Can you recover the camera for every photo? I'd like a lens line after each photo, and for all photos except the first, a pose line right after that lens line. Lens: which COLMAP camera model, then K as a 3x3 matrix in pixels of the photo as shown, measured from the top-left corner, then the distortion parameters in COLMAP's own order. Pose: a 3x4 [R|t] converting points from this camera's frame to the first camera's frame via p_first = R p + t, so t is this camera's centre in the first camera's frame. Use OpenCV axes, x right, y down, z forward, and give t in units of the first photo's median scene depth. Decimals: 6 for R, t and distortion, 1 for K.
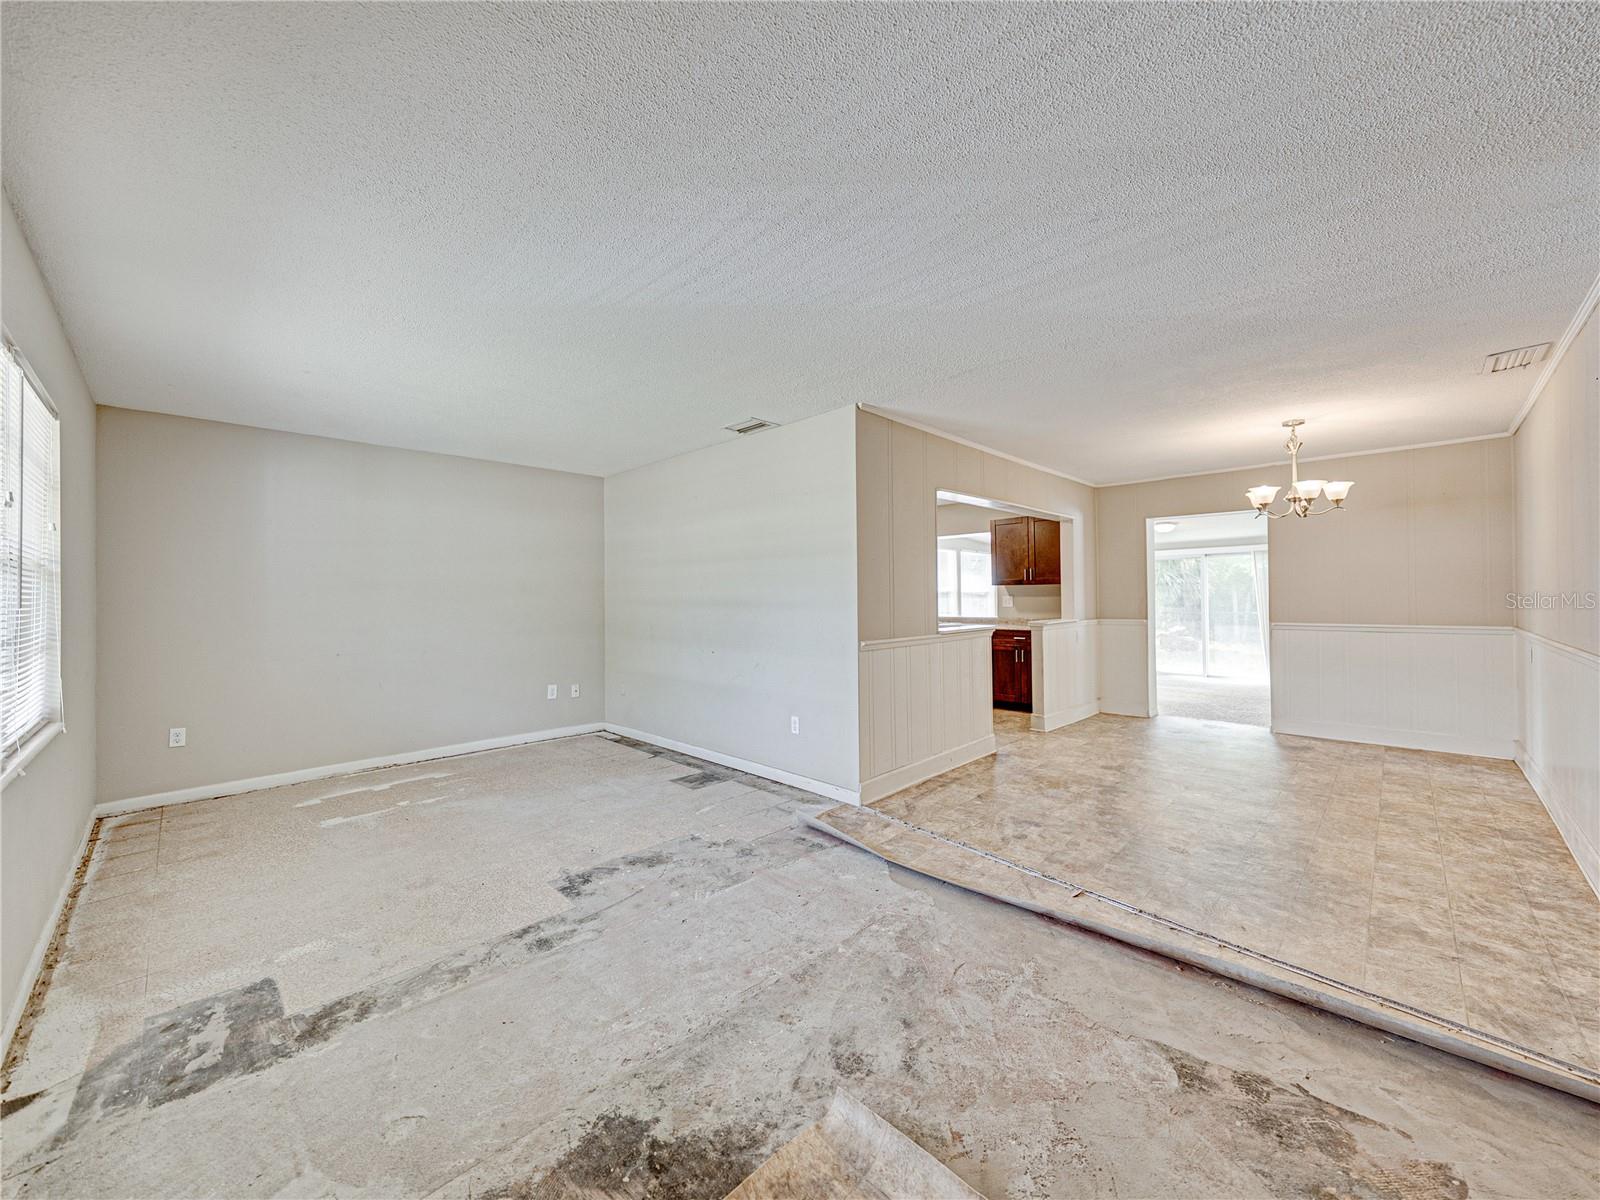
lens RADIAL K [[618.0, 0, 814.1], [0, 618.0, 595.0], [0, 0, 1]] dist [-0.003863, 0.000999]
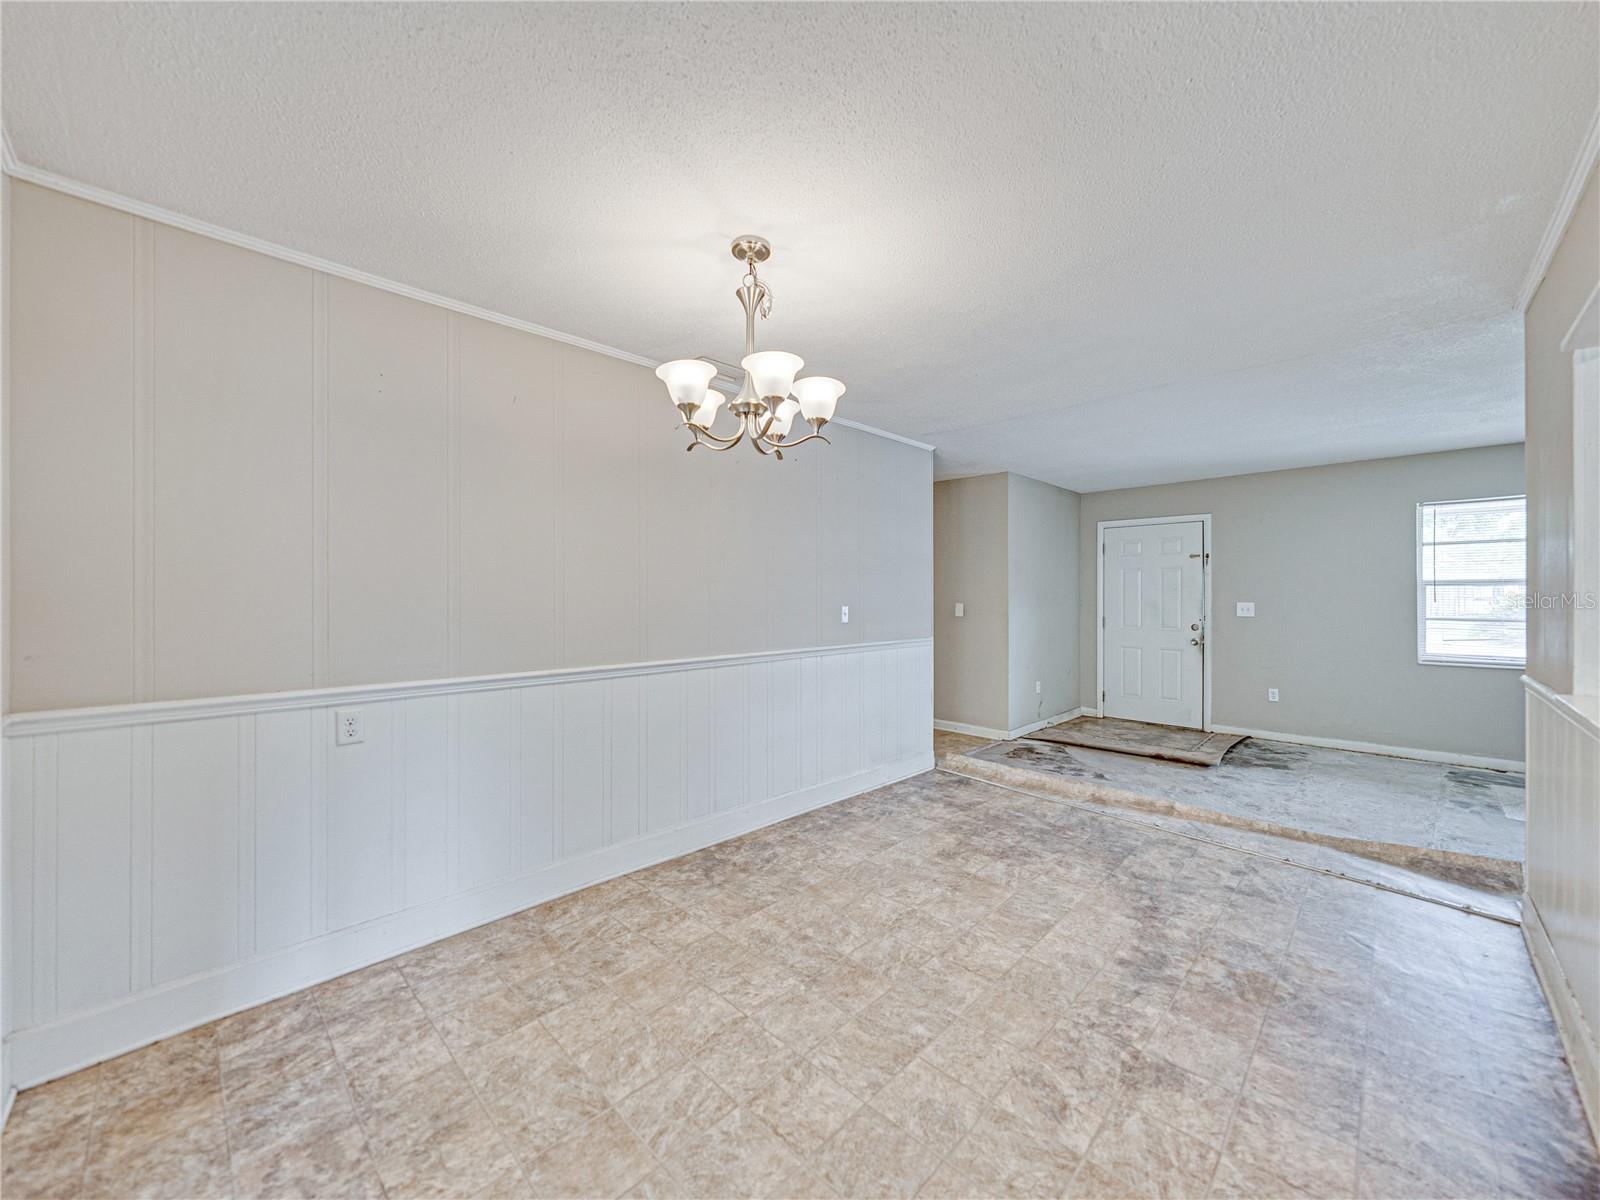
lens RADIAL K [[618.0, 0, 816.1], [0, 618.0, 593.8], [0, 0, 1]] dist [-0.003863, 0.000999]
pose [[-0.999950, 0.009791, -0.002149, 1.082981], [0.009807, 0.999924, -0.007444, -0.015838], [0.002076, -0.007465, -0.999970, 2.172702]]
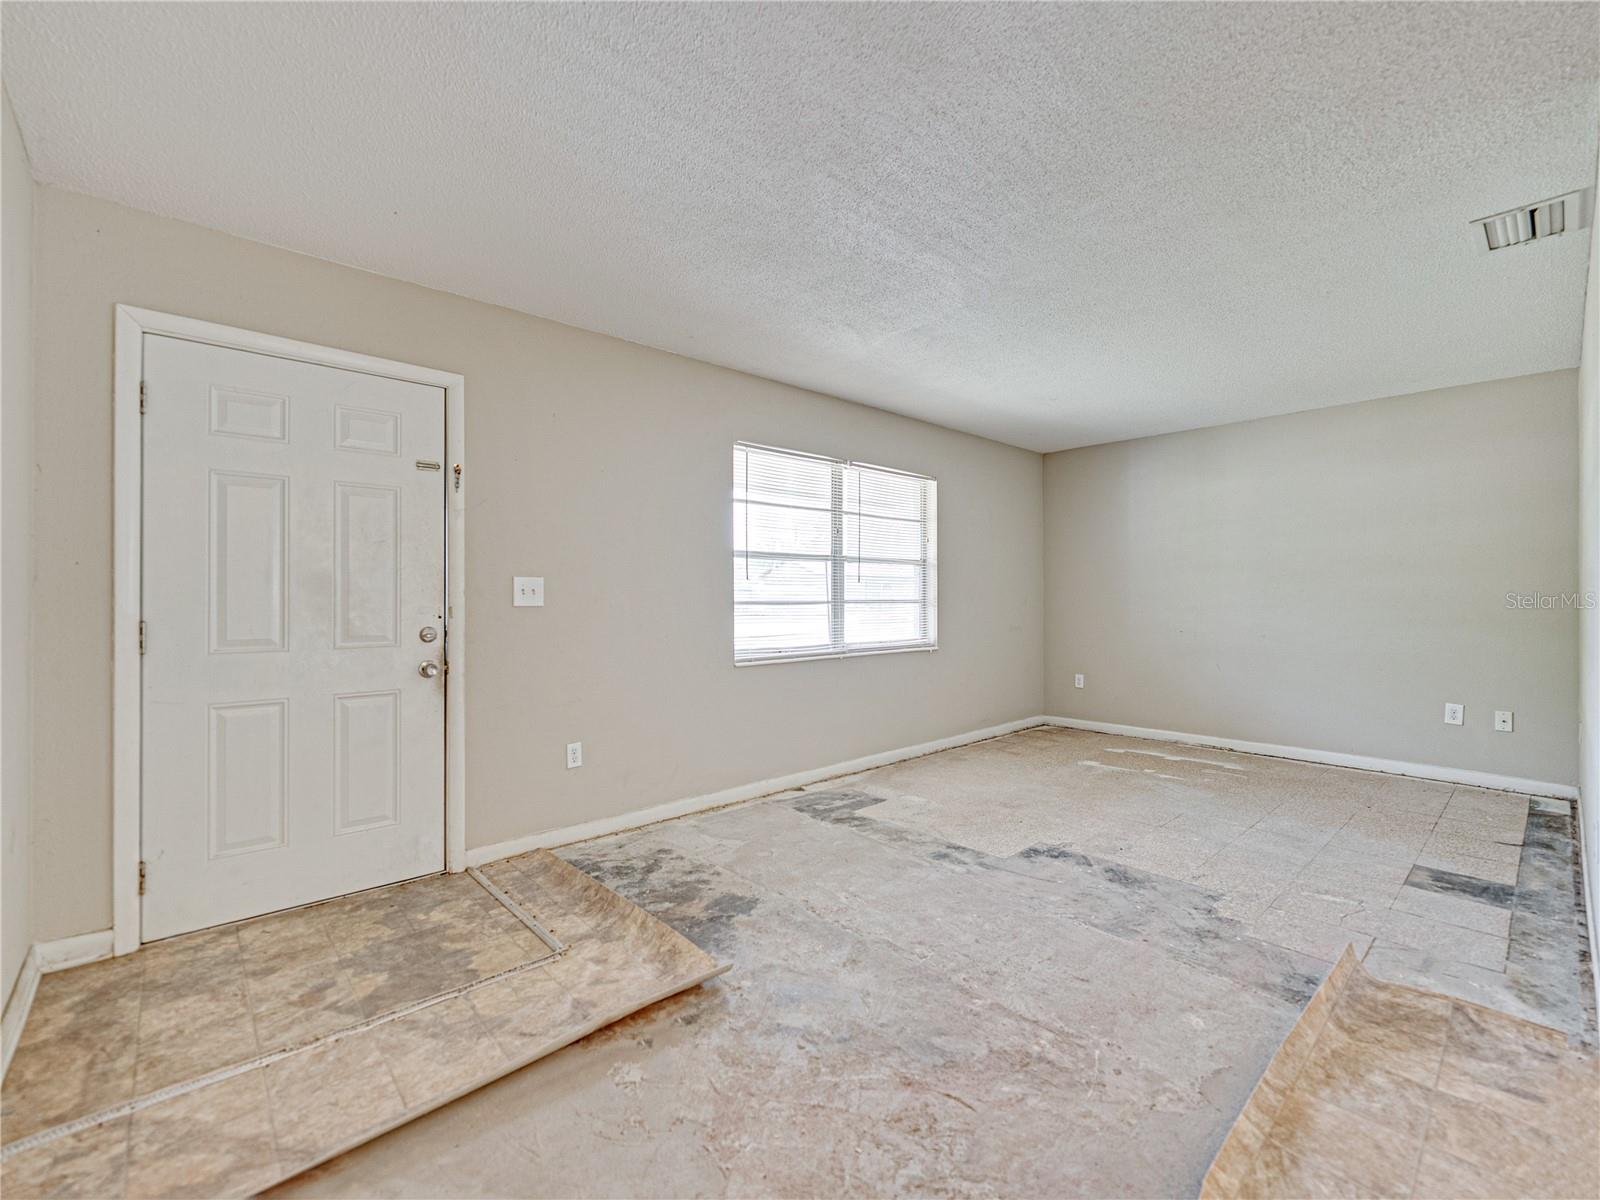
lens RADIAL K [[685.8, 0, 802.6], [0, 685.8, 597.5], [0, 0, 1]] dist [0.000935, -0.001112]
pose [[-0.062926, 0.009835, -0.997970, 0.734630], [0.005178, 0.999941, 0.009528, 0.035399], [0.998005, -0.004568, -0.062973, 0.654466]]
